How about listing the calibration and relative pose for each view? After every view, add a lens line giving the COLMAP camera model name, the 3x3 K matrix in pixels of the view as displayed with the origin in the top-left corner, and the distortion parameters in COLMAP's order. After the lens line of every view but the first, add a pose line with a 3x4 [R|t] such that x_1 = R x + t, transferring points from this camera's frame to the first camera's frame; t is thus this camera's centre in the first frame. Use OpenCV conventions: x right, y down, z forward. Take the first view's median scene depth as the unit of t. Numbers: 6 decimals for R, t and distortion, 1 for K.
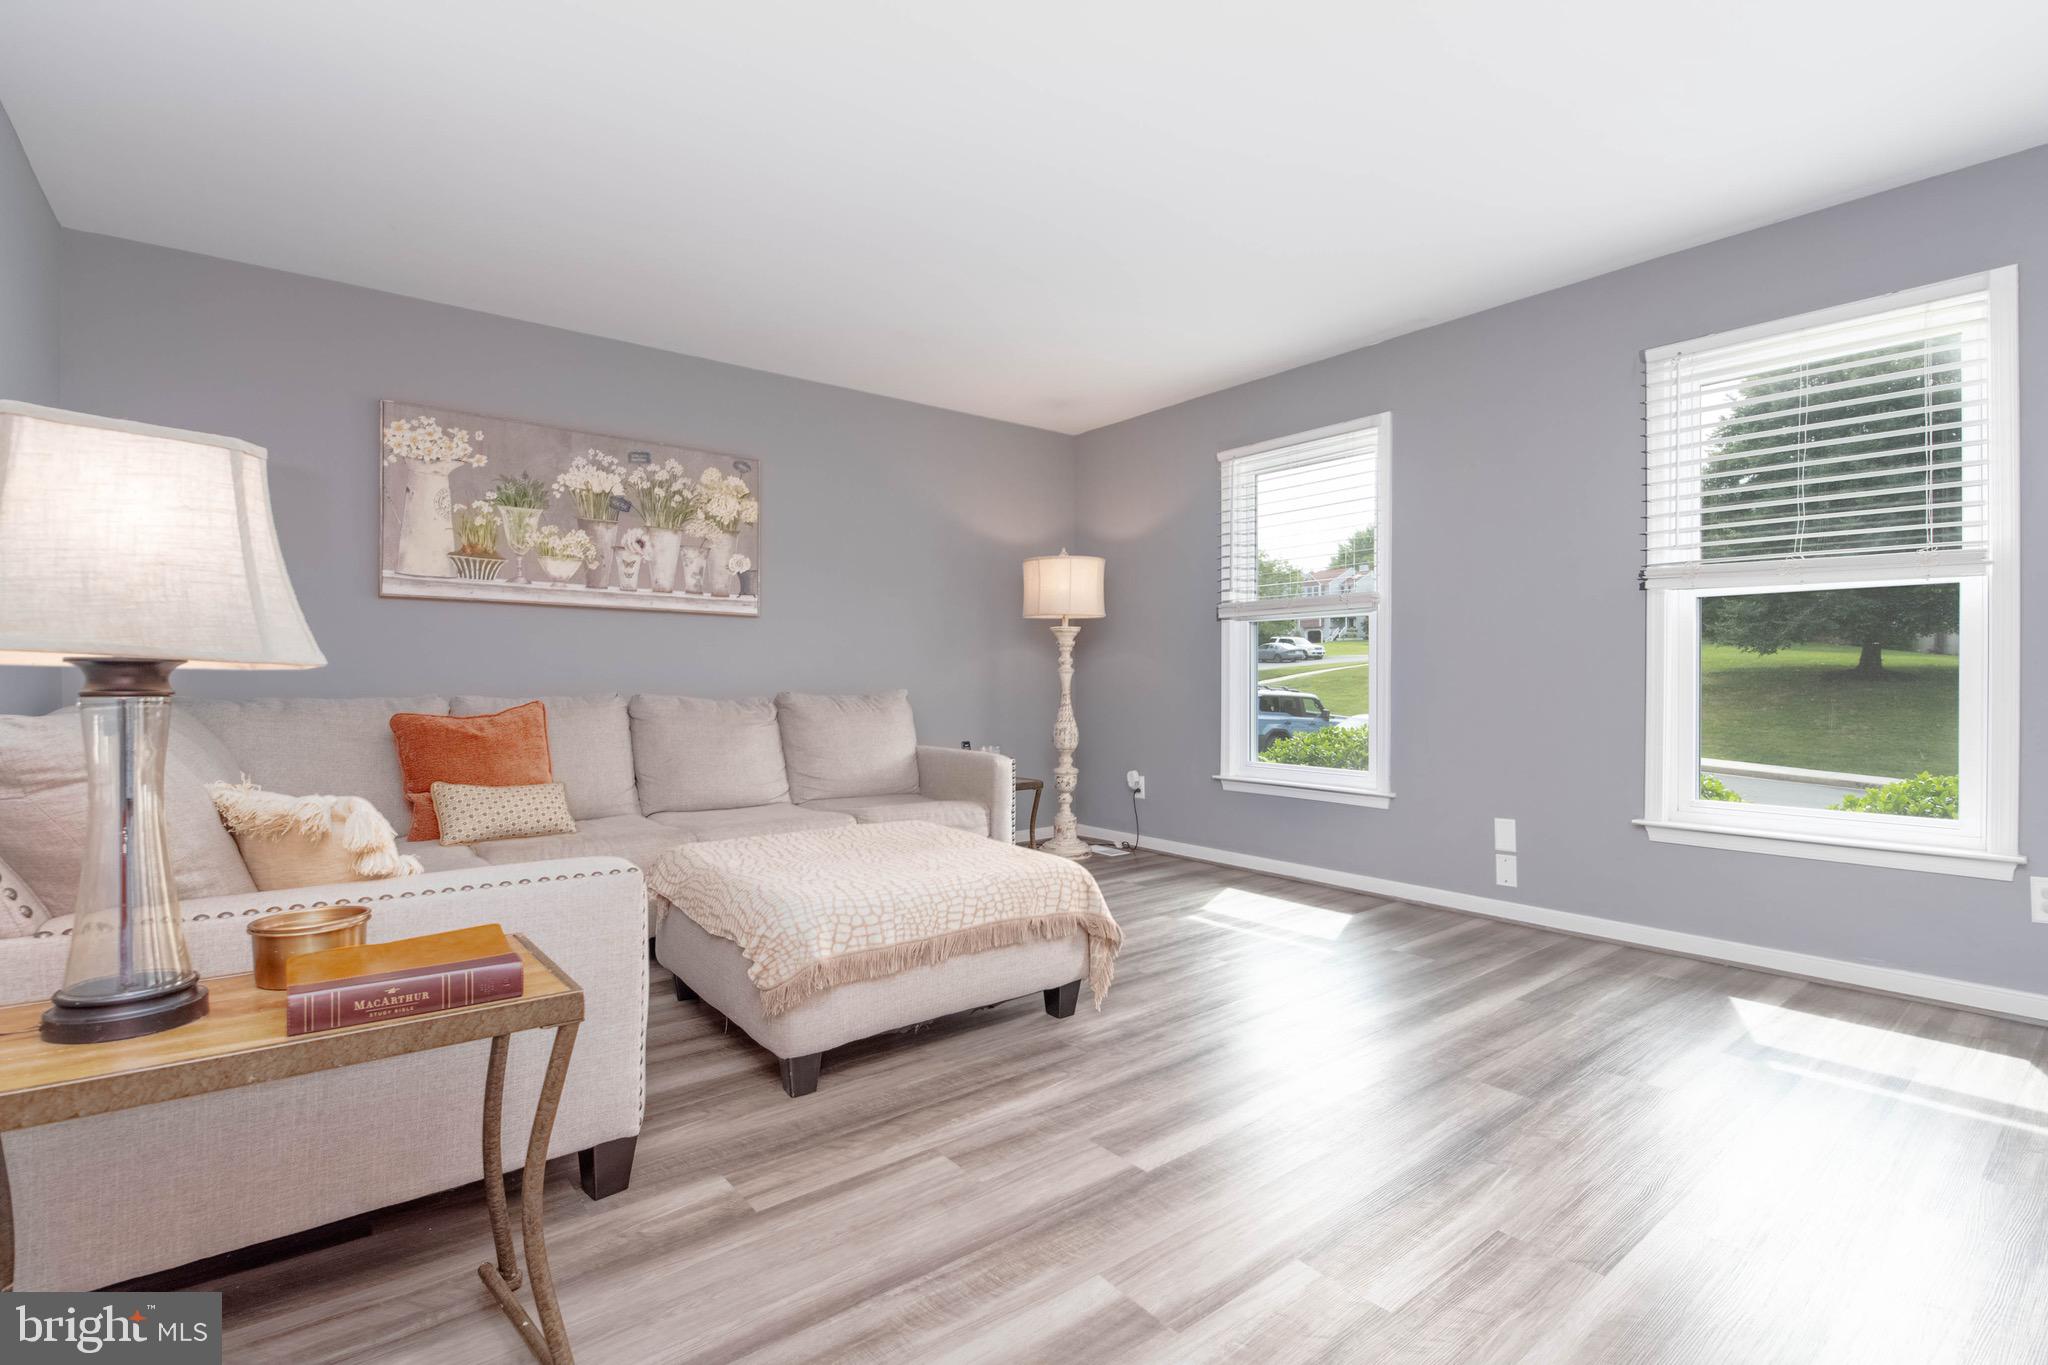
lens RADIAL K [[951.1, 0, 1033.8], [0, 951.1, 688.3], [0, 0, 1]] dist [-0.001441, -0.007895]
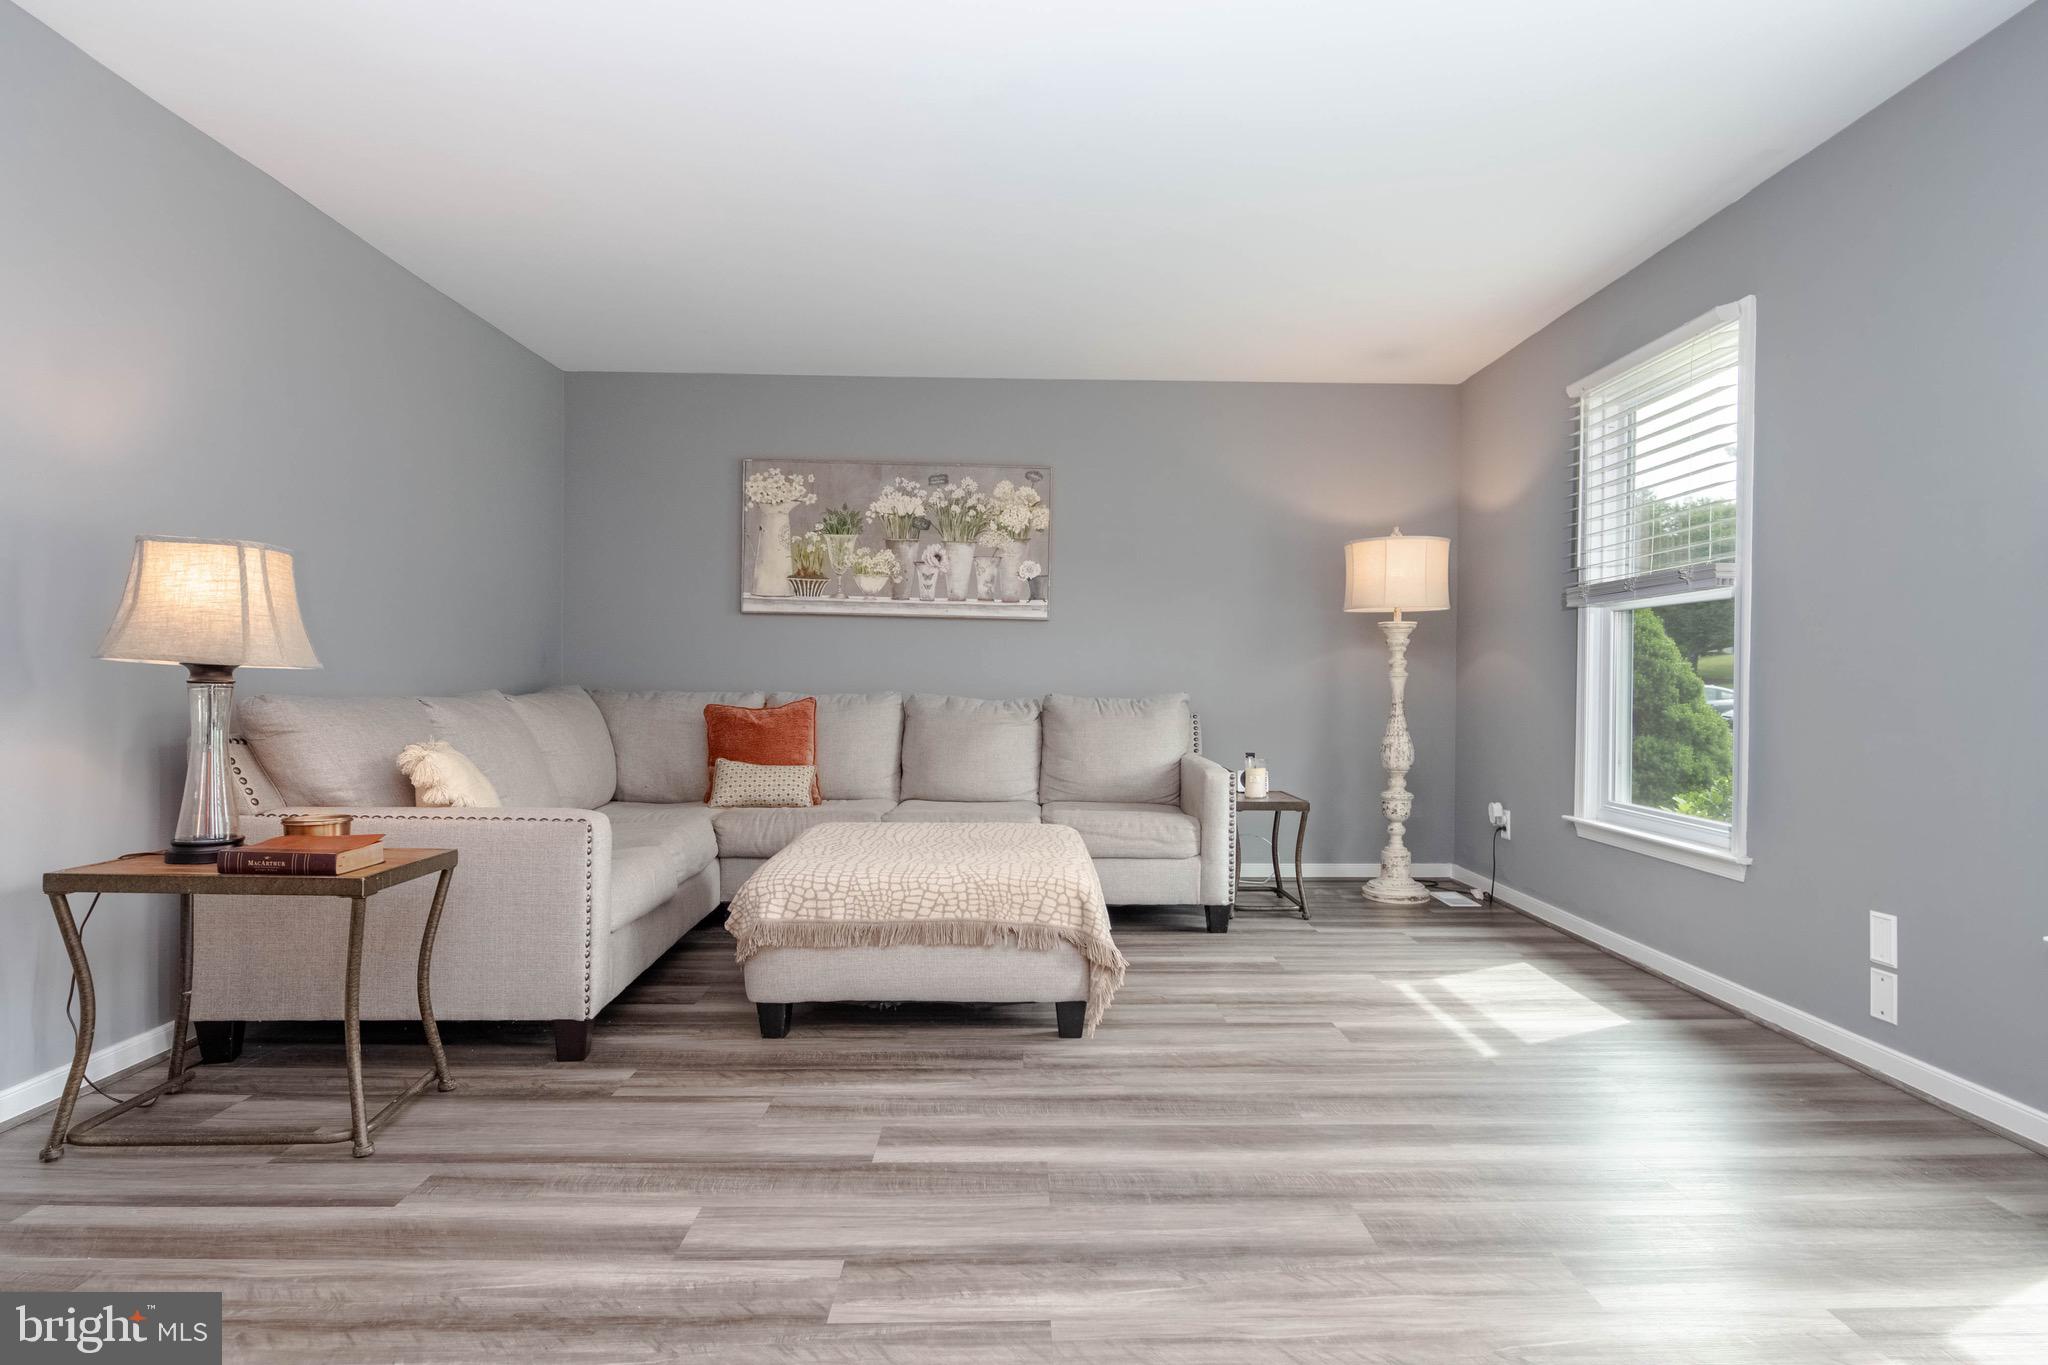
lens RADIAL K [[1061.6, 0, 1030.8], [0, 1061.6, 691.6], [0, 0, 1]] dist [0.004697, -0.006158]
pose [[0.792376, 0.015025, -0.609847, 0.475029], [-0.016271, 0.999862, 0.003493, -0.002353], [0.609815, 0.007155, 0.792511, 0.097430]]
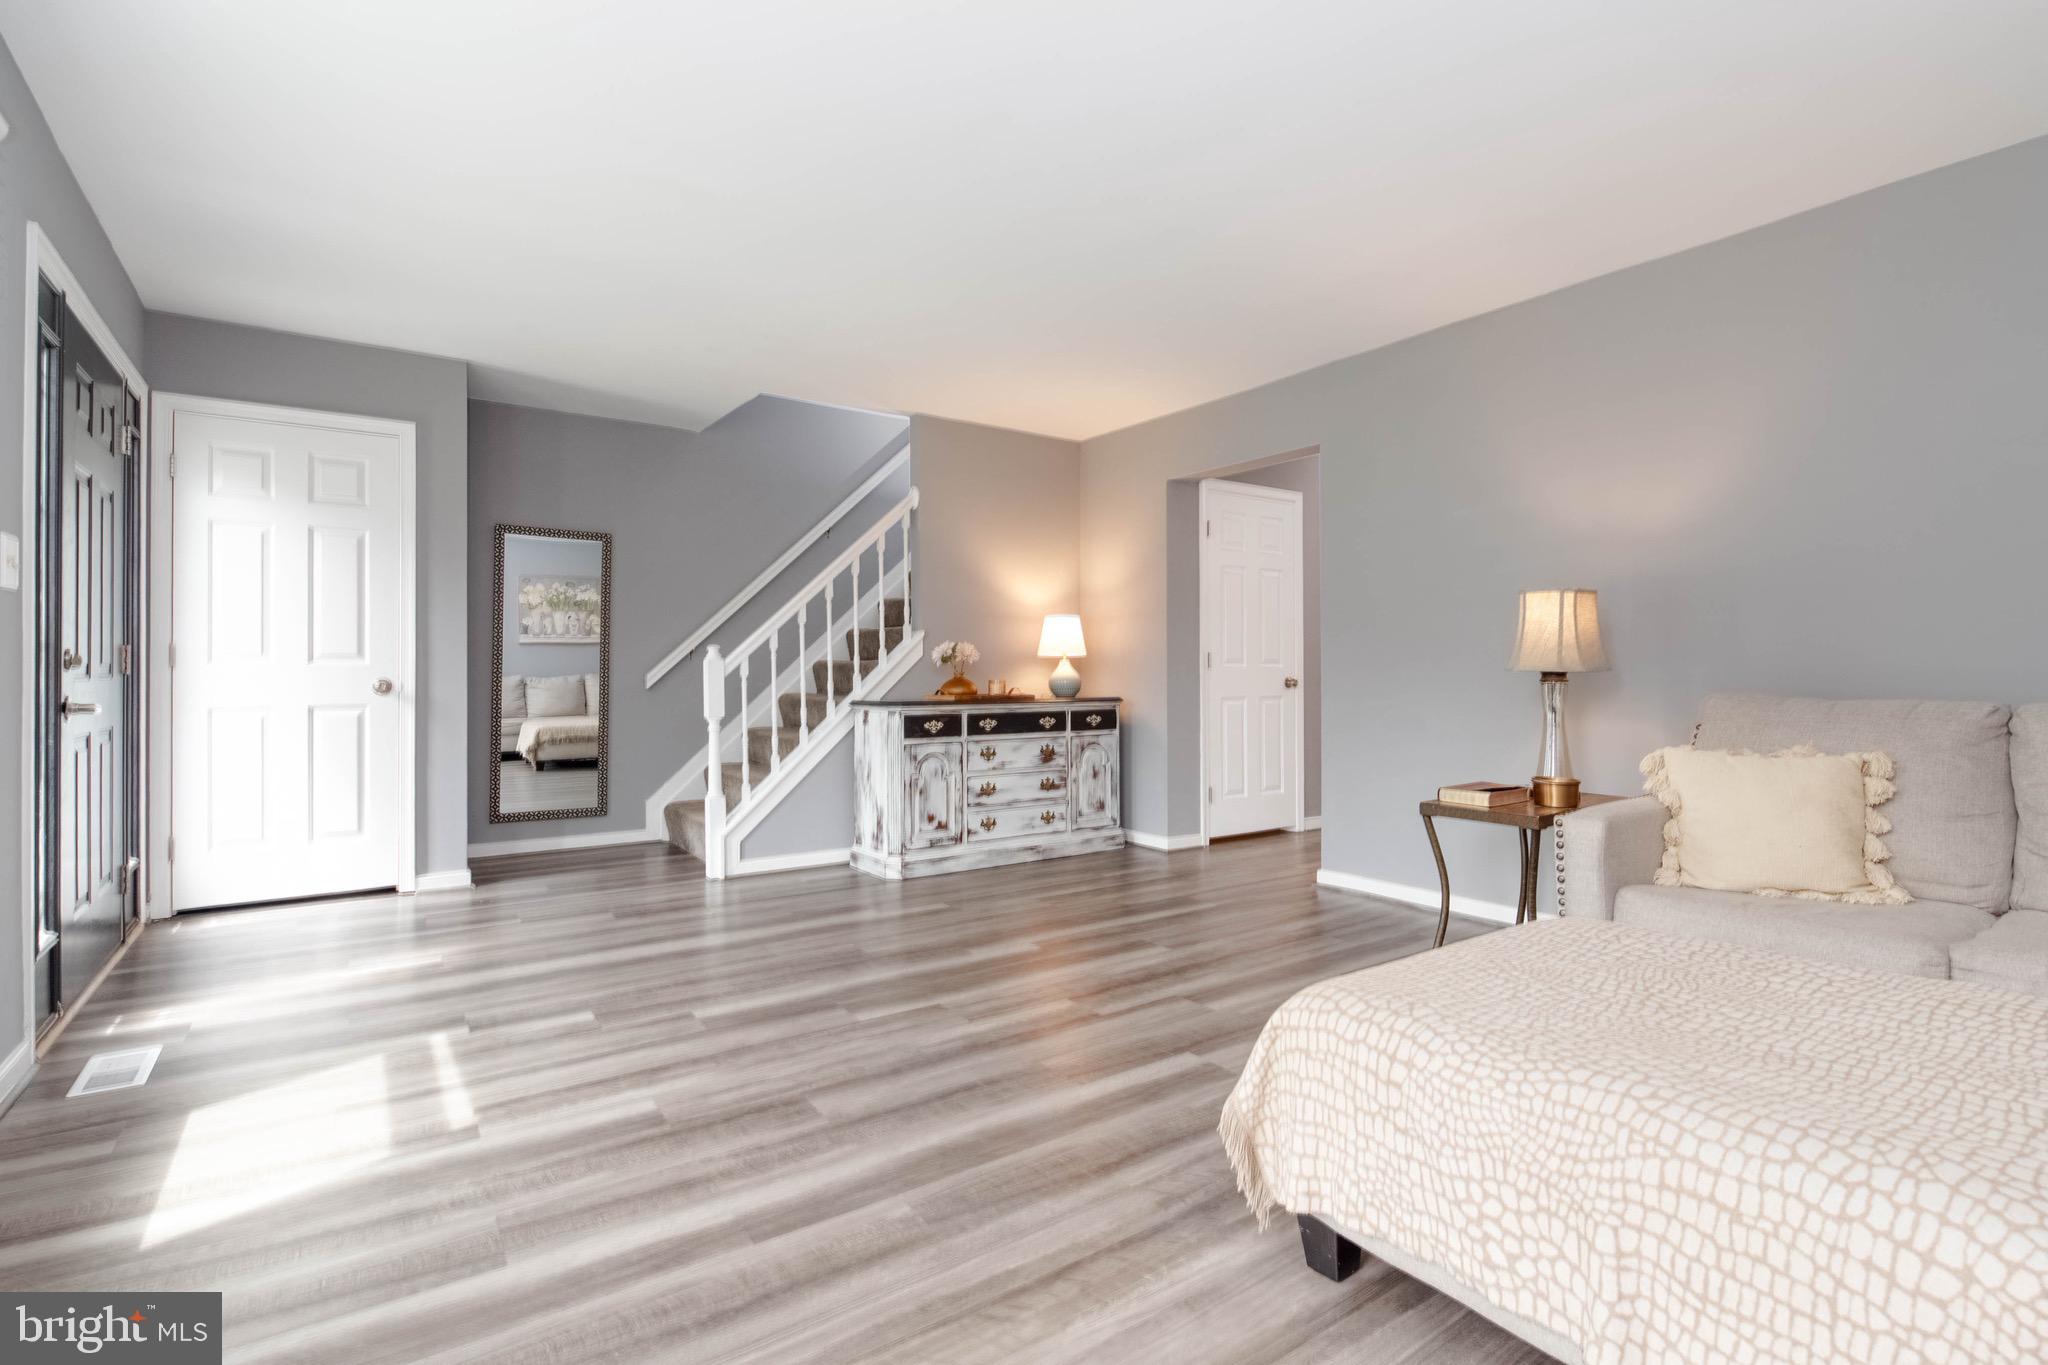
lens RADIAL K [[951.1, 0, 1045.7], [0, 951.1, 676.1], [0, 0, 1]] dist [-0.001441, -0.007895]
pose [[-0.999067, 0.002593, 0.043105, 0.129714], [0.003131, 0.999918, 0.012414, -0.015303], [-0.043069, 0.012538, -0.998993, 1.167992]]
